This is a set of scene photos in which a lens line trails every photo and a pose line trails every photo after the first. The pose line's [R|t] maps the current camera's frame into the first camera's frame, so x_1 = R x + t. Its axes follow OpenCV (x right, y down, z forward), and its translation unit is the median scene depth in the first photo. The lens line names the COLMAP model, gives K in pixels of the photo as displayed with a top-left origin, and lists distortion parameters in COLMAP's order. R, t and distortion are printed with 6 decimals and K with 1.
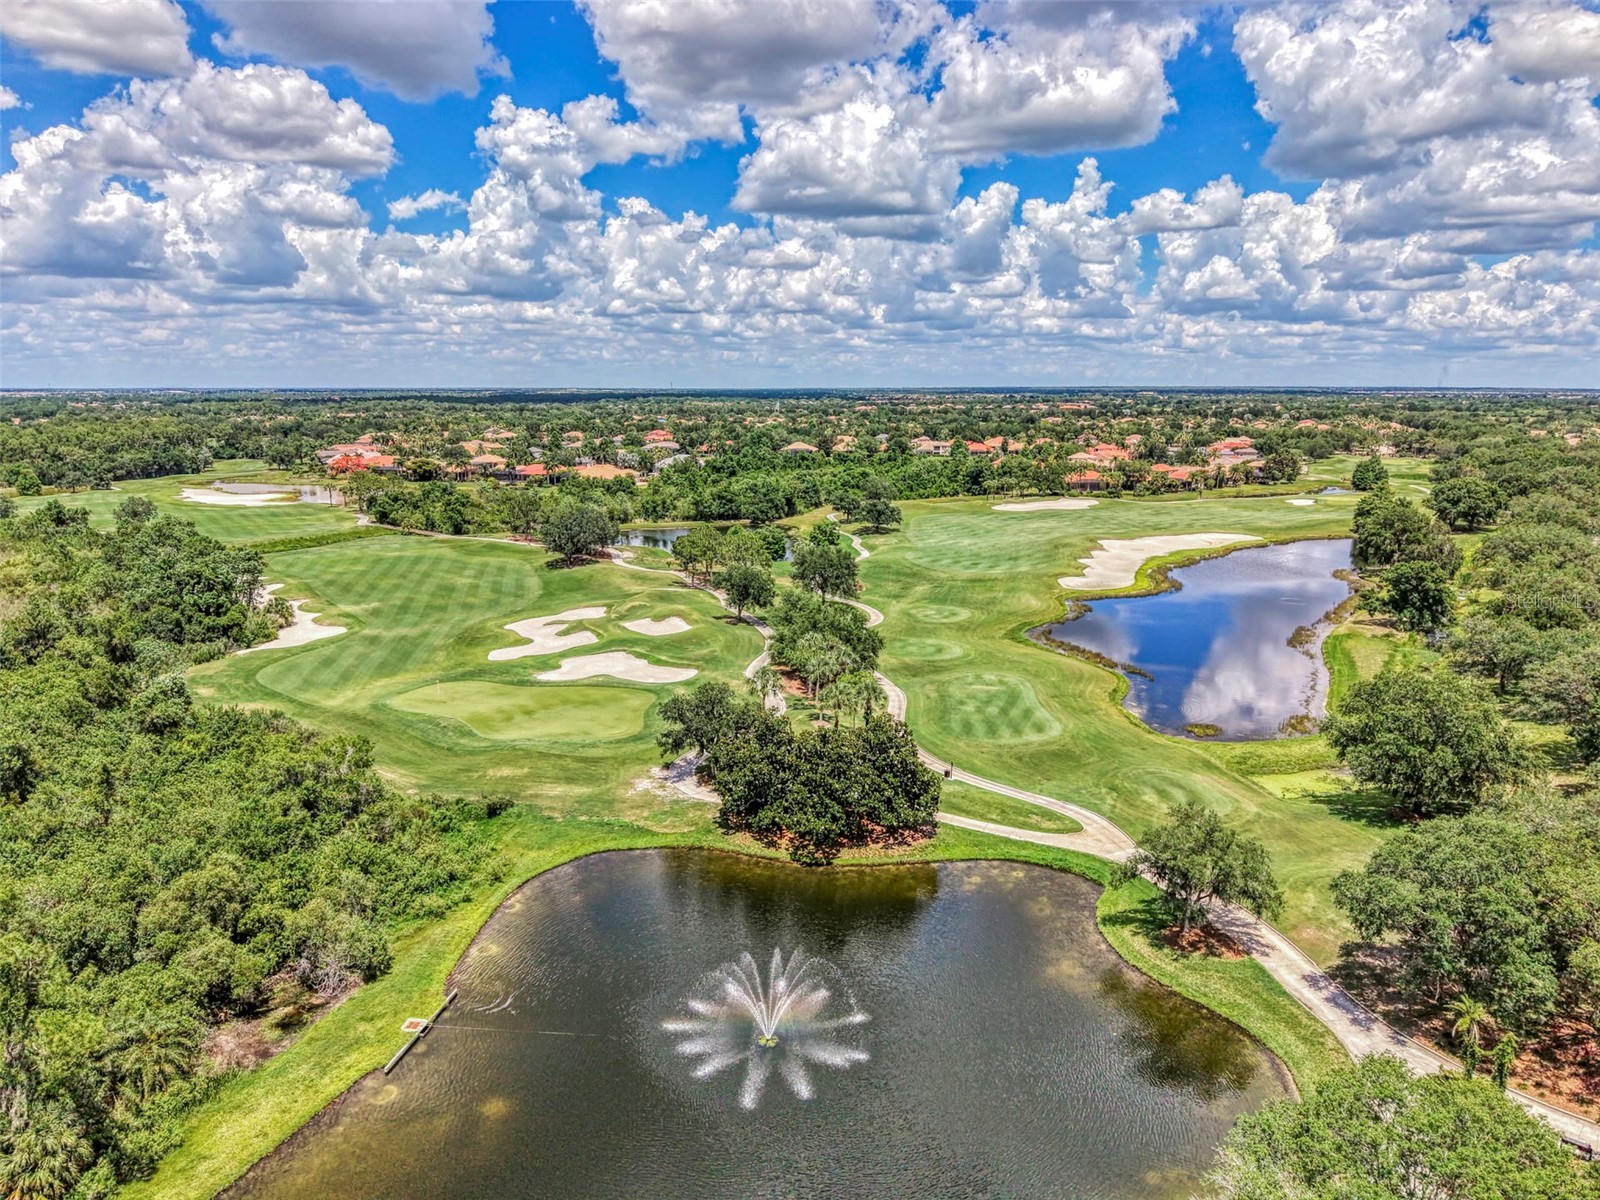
lens RADIAL K [[1122.2, 0, 805.7], [0, 1122.2, 601.5], [0, 0, 1]] dist [0.005279, 0.001242]
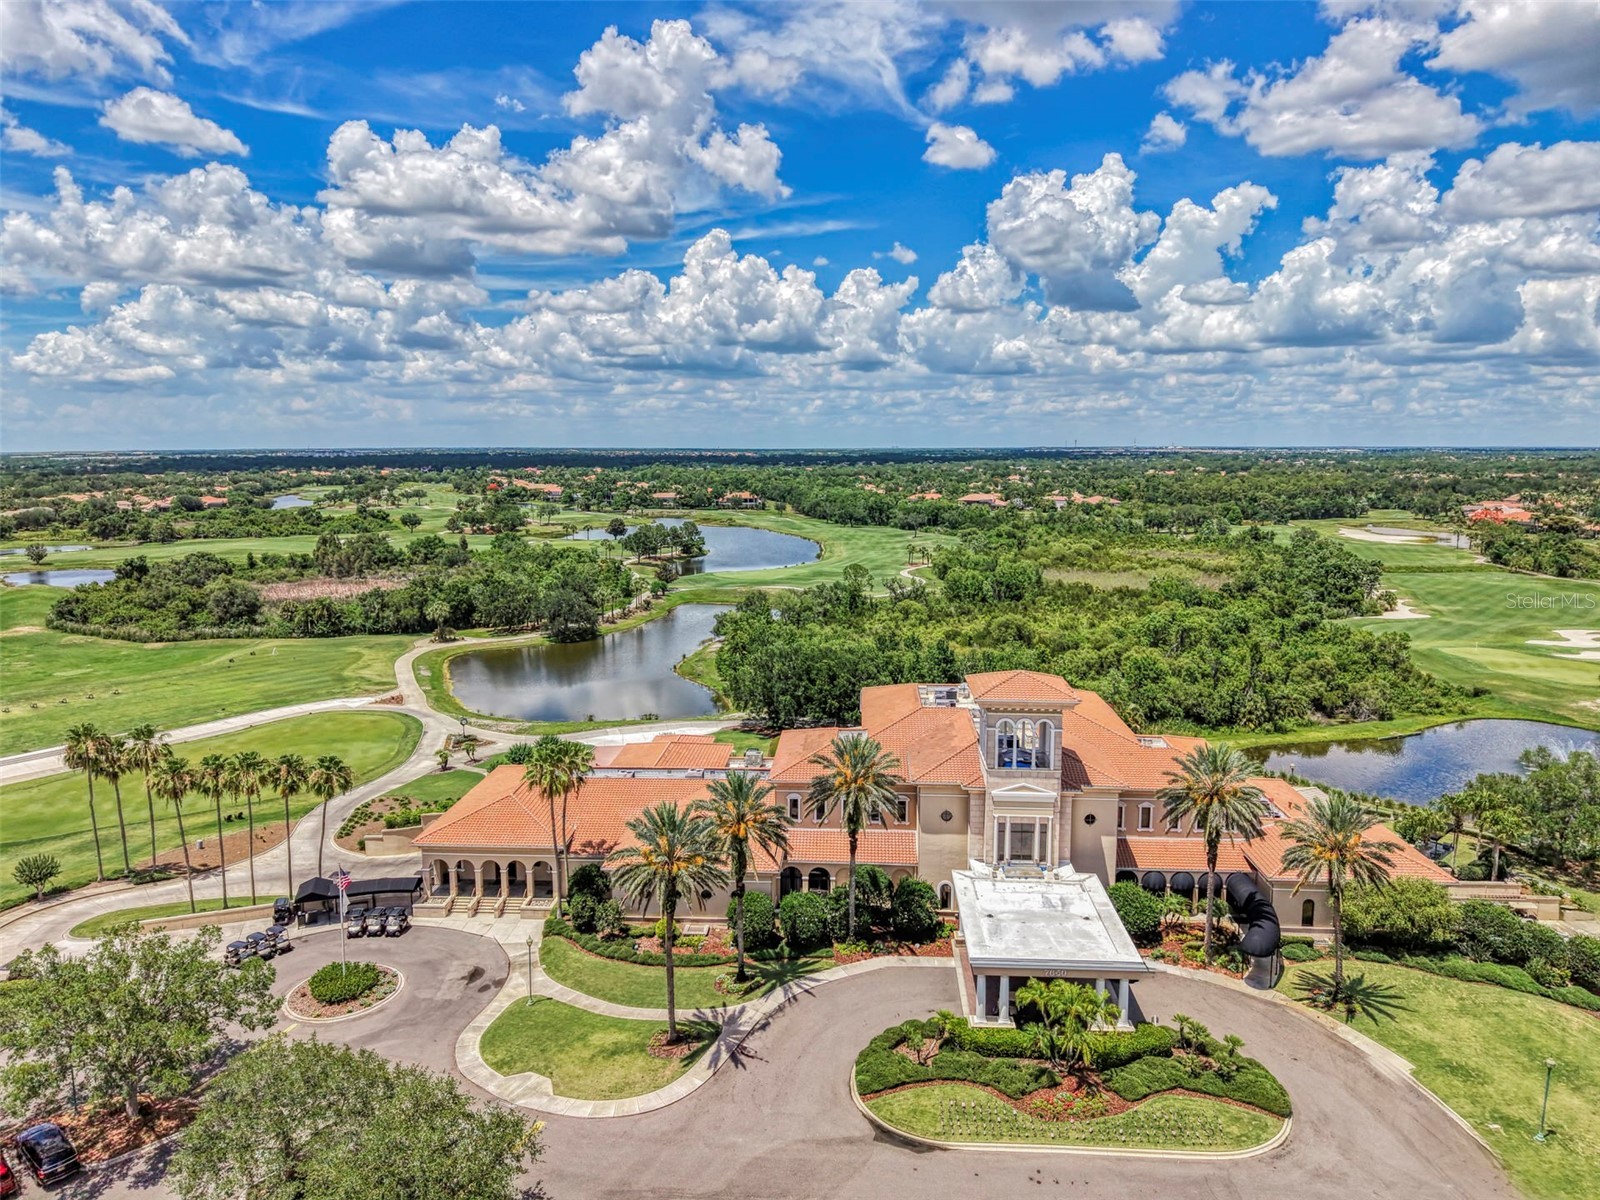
lens RADIAL K [[1122.2, 0, 799.8], [0, 1122.2, 608.8], [0, 0, 1]] dist [0.005279, 0.001242]
pose [[0.577283, 0.122998, -0.807227, 0.128051], [-0.158814, 0.986624, 0.036759, 0.039577], [0.800951, 0.106978, 0.589095, -0.224605]]
